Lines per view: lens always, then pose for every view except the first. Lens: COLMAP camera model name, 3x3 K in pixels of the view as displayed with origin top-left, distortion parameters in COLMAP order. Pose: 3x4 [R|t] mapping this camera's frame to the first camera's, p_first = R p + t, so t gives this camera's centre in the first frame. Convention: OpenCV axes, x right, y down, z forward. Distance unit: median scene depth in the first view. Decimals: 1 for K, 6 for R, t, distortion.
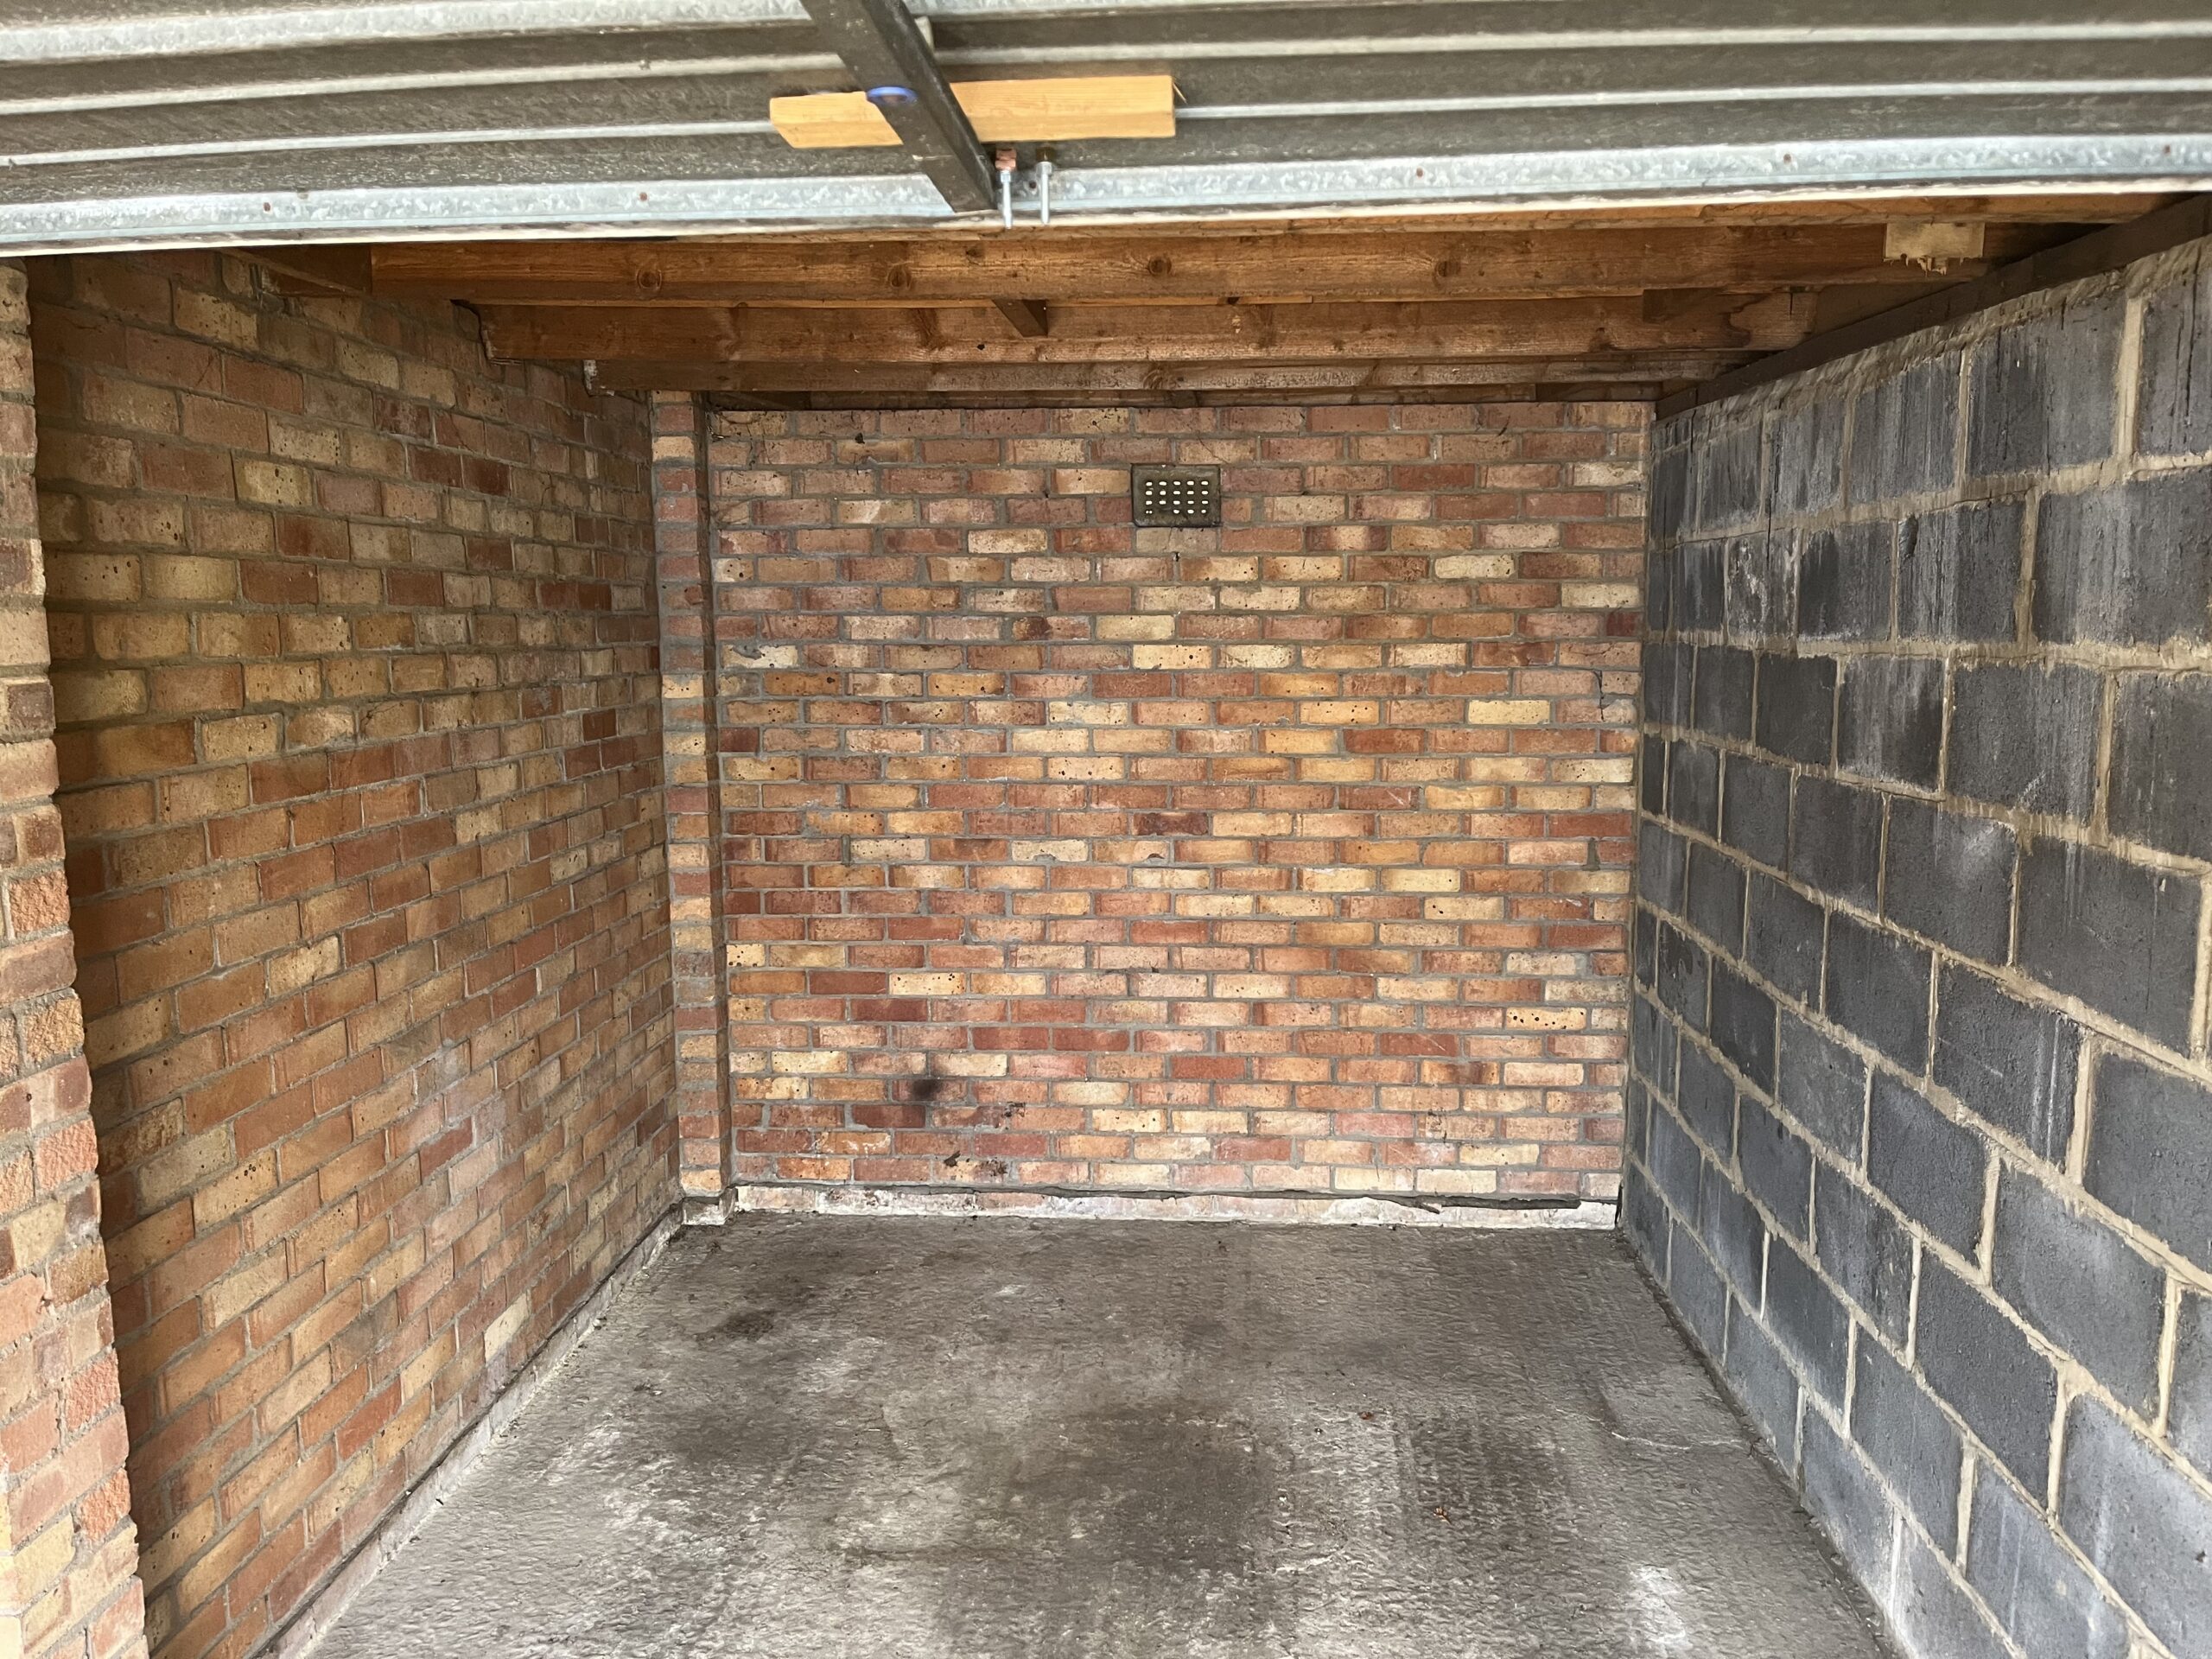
lens RADIAL K [[1682.0, 0, 1091.3], [0, 1682.0, 833.1], [0, 0, 1]] dist [0.044638, -0.052742]
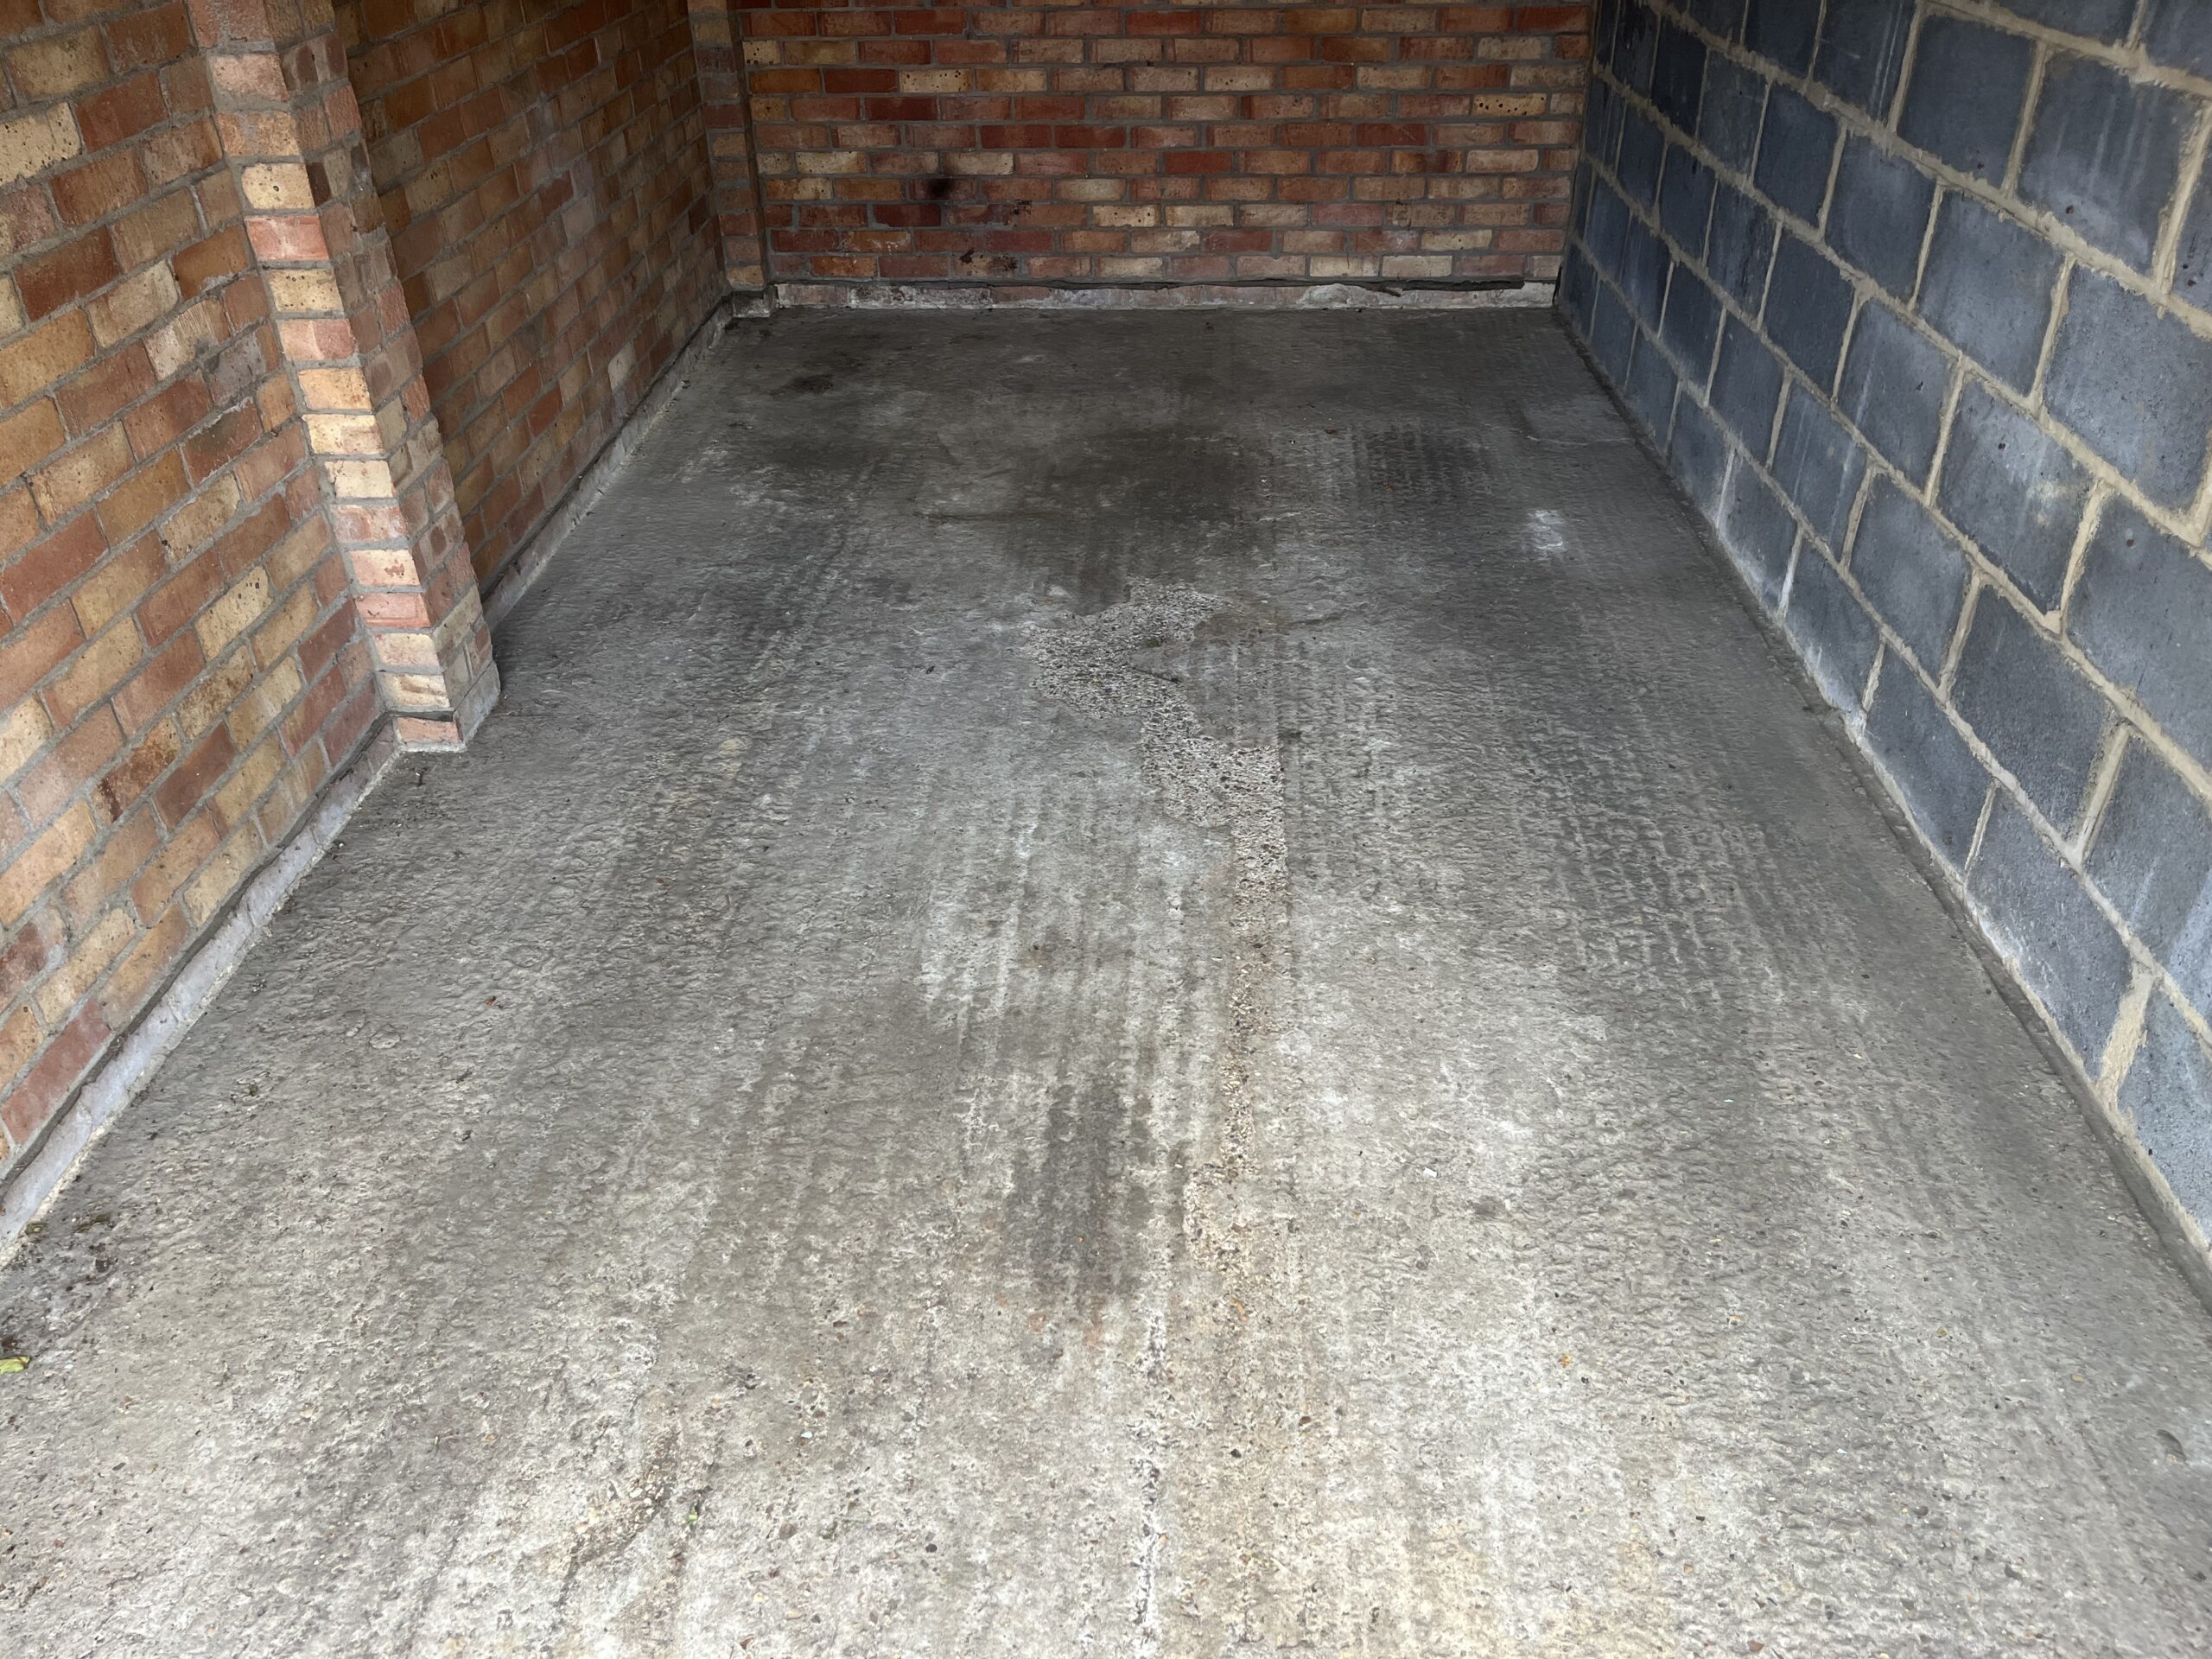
lens RADIAL K [[1682.0, 0, 1113.4], [0, 1682.0, 837.2], [0, 0, 1]] dist [0.044638, -0.052742]
pose [[0.999089, -0.031176, 0.029149, -0.041572], [0.015420, 0.900495, 0.434592, 0.075047], [-0.039797, -0.433746, 0.900156, -0.232314]]
